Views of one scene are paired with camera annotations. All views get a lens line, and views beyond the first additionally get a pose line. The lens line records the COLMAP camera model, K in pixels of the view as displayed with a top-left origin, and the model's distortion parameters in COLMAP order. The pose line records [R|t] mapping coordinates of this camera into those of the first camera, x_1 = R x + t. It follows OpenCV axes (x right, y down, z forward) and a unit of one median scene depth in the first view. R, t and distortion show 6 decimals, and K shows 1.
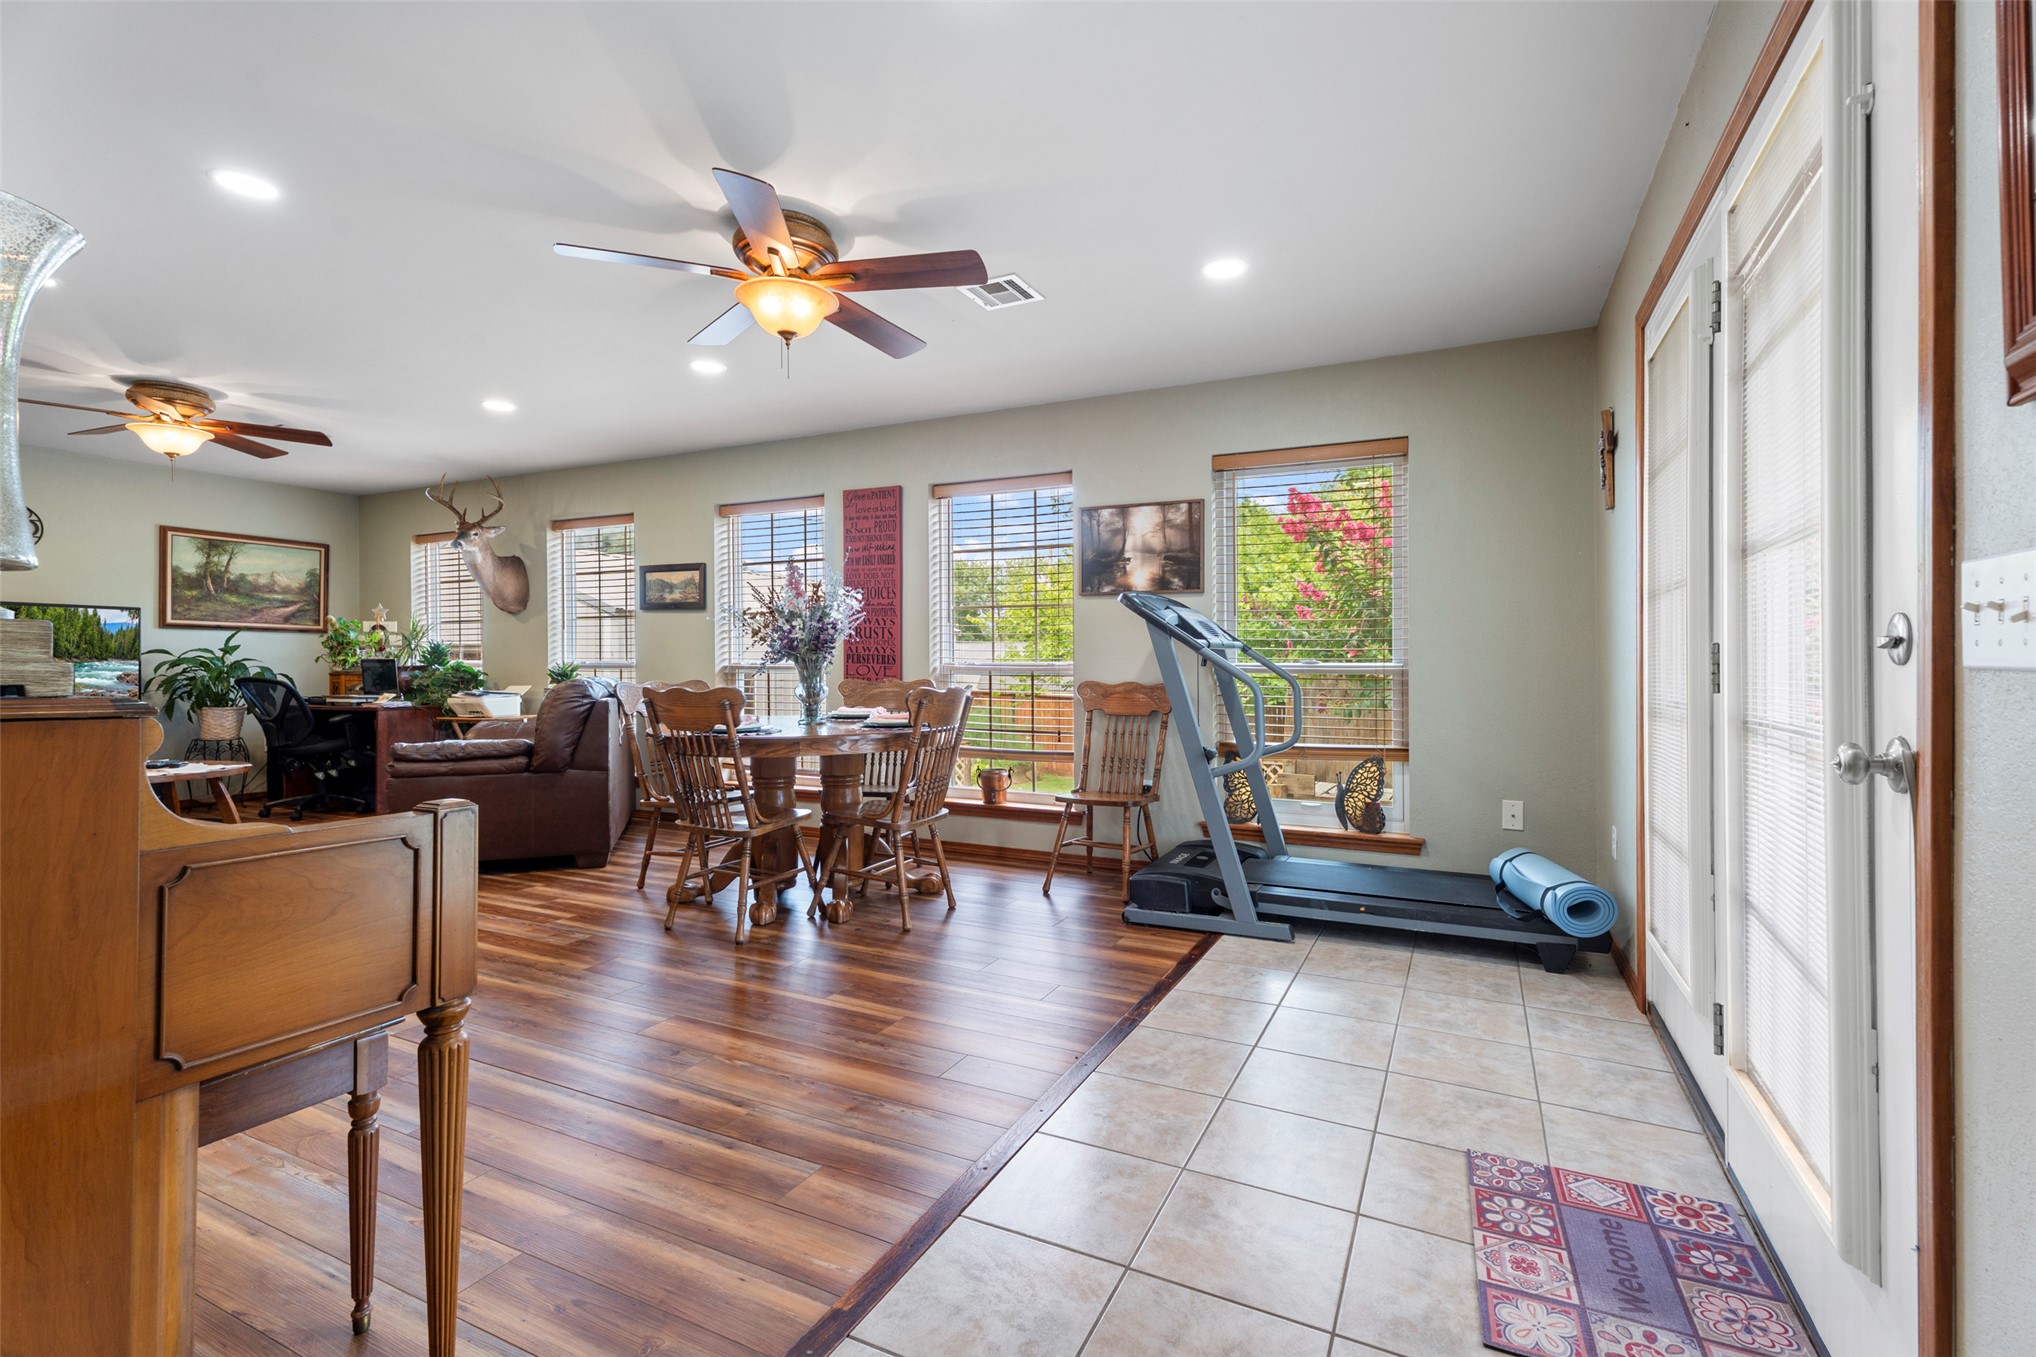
lens RADIAL K [[903.1, 0, 1020.6], [0, 903.1, 660.0], [0, 0, 1]] dist [0.003245, -0.001877]
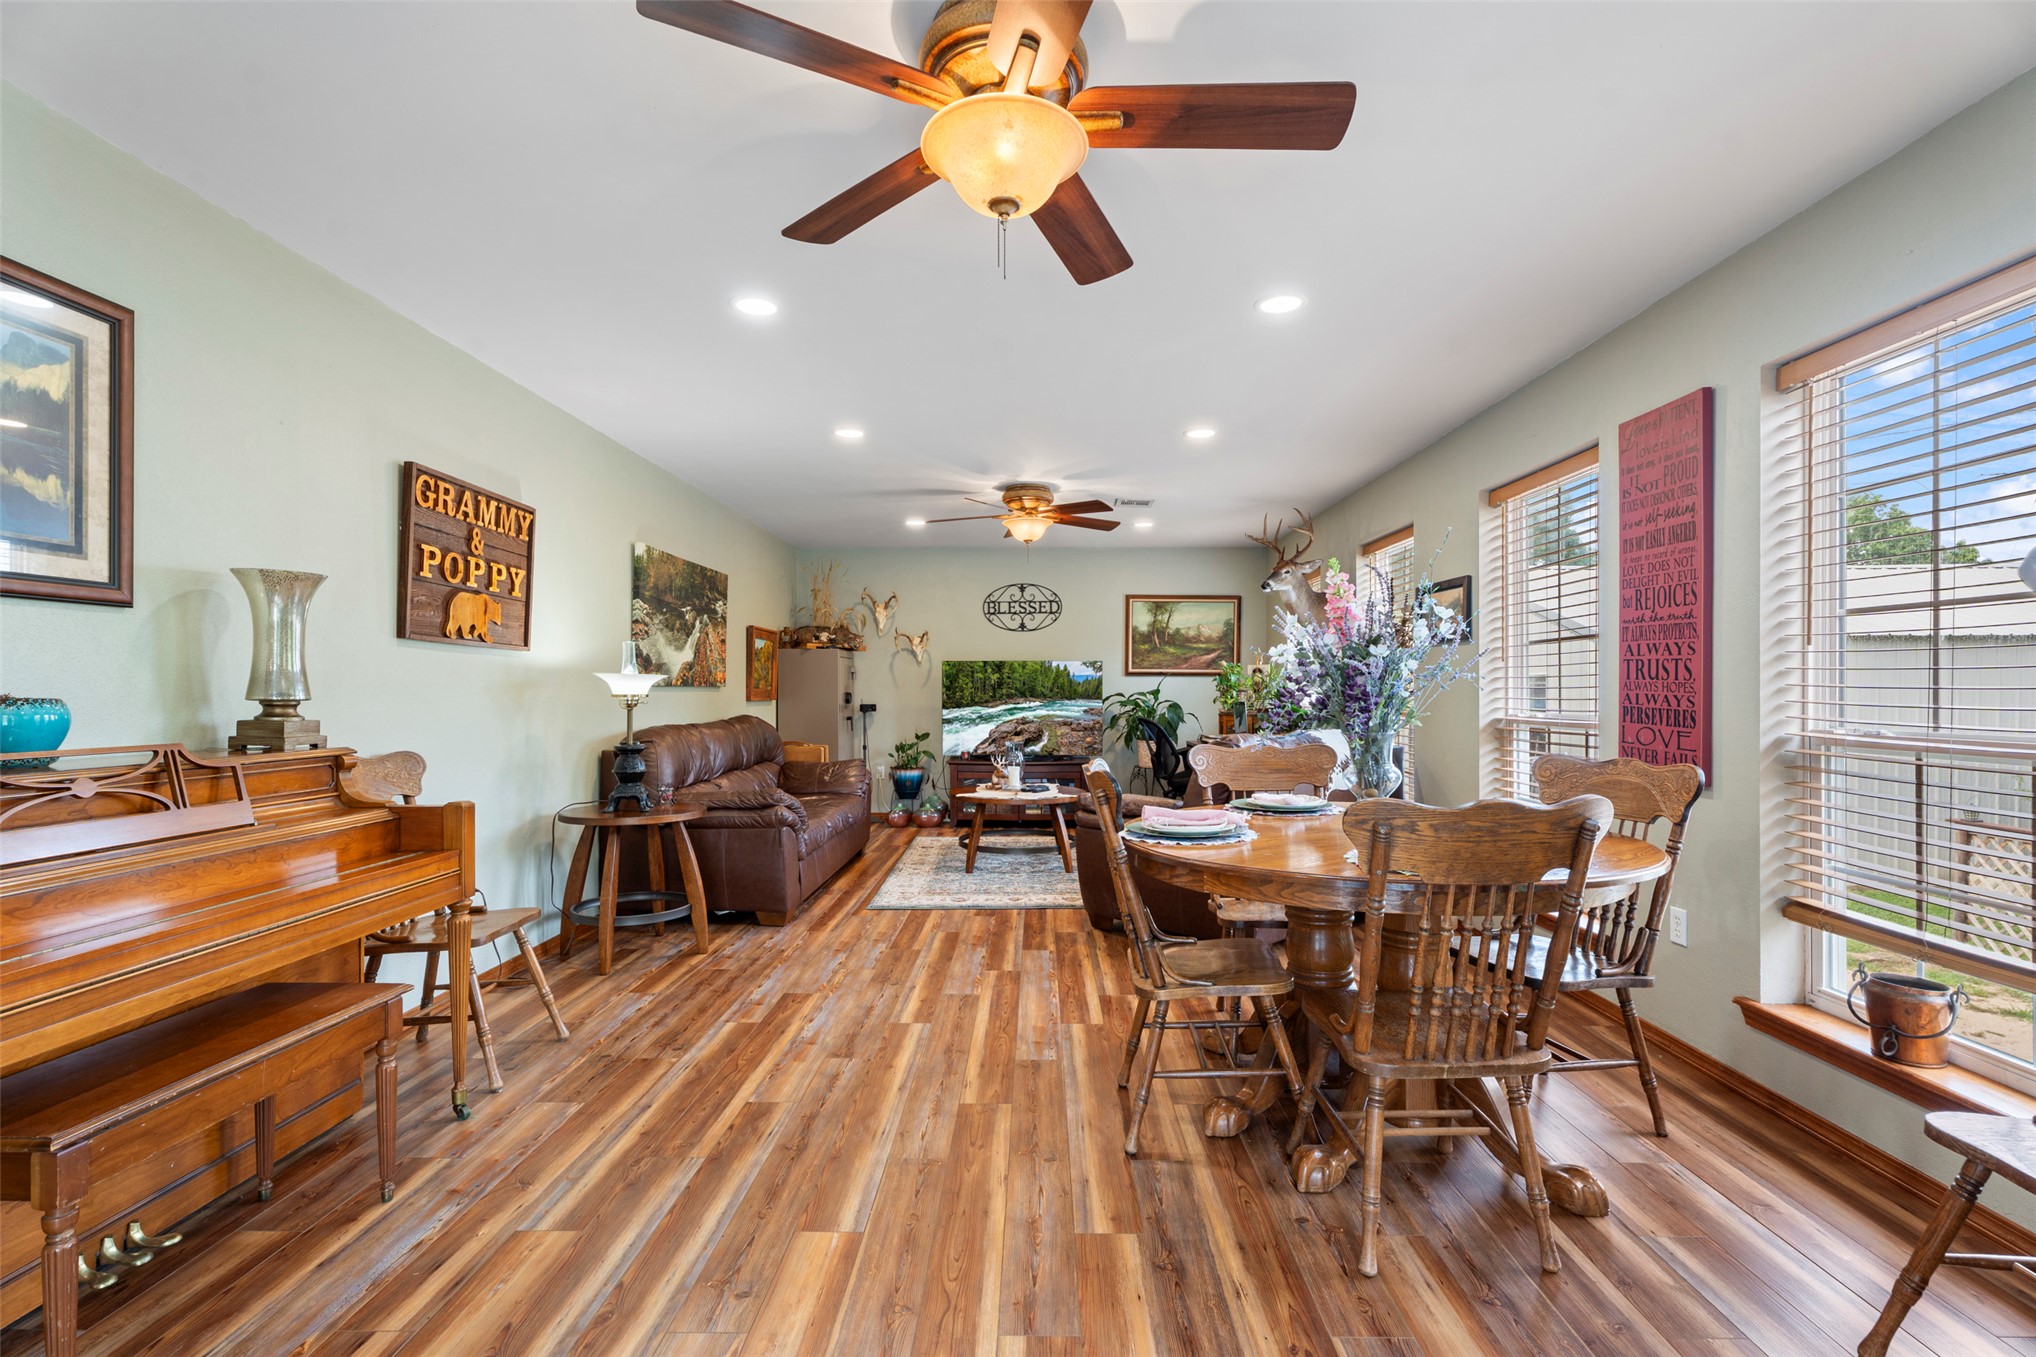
lens RADIAL K [[903.1, 0, 1026.0], [0, 903.1, 692.8], [0, 0, 1]] dist [0.003245, -0.001877]
pose [[0.438625, -0.000499, -0.898670, 0.143600], [0.005072, 0.999985, 0.001921, -0.016382], [0.898656, -0.005401, 0.438621, 0.360804]]
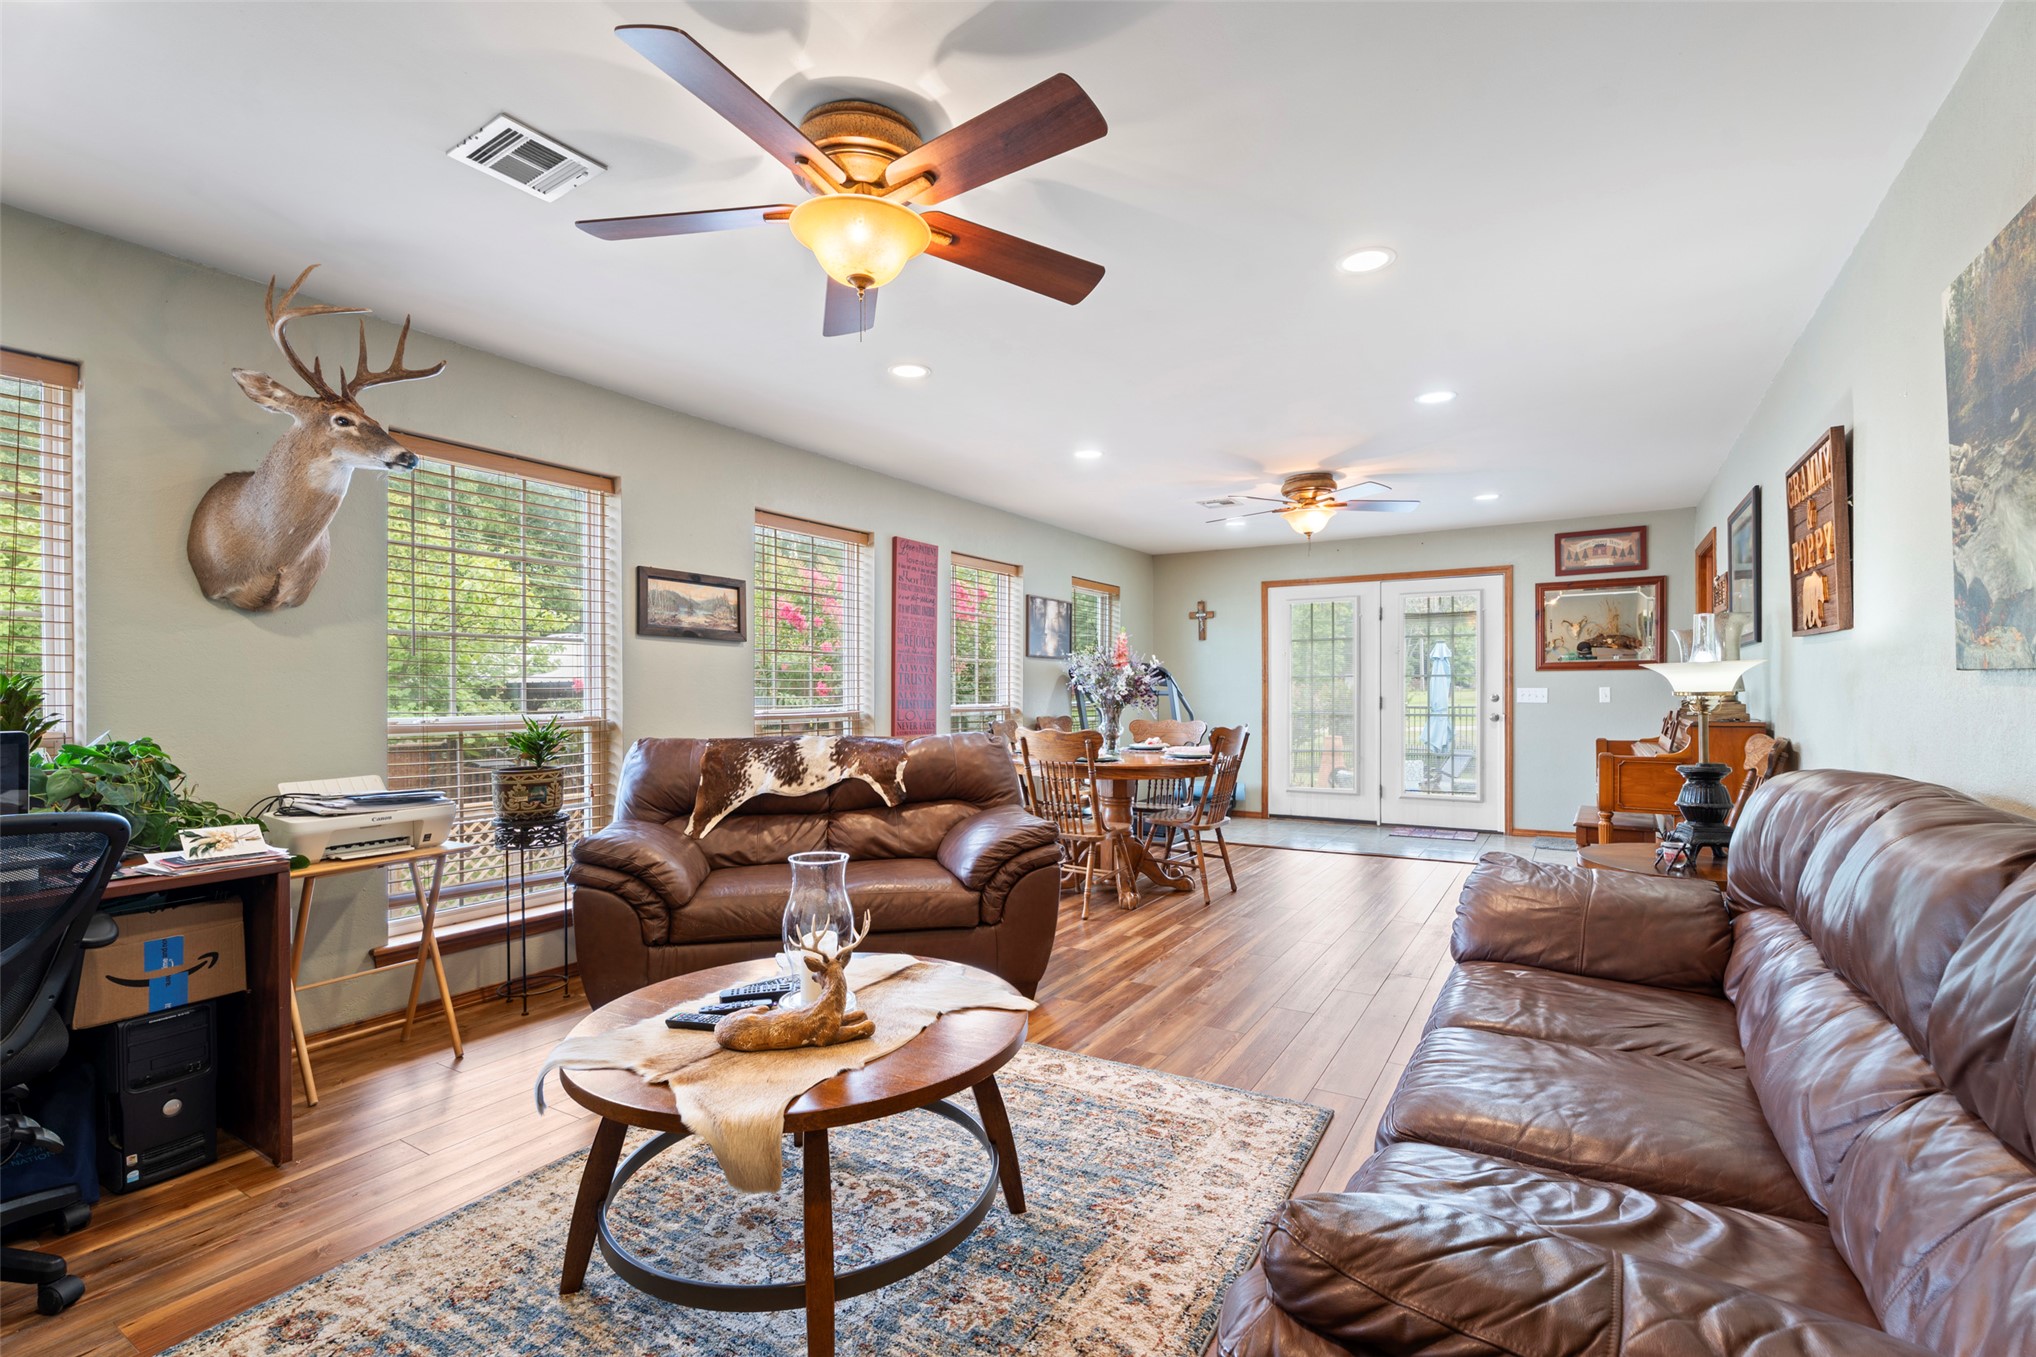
lens RADIAL K [[903.1, 0, 1023.6], [0, 903.1, 687.4], [0, 0, 1]] dist [0.003245, -0.001877]
pose [[0.092384, -0.000085, 0.995723, -1.068280], [0.004681, 0.999989, -0.000349, -0.016746], [-0.995712, 0.004693, 0.092384, 0.689010]]
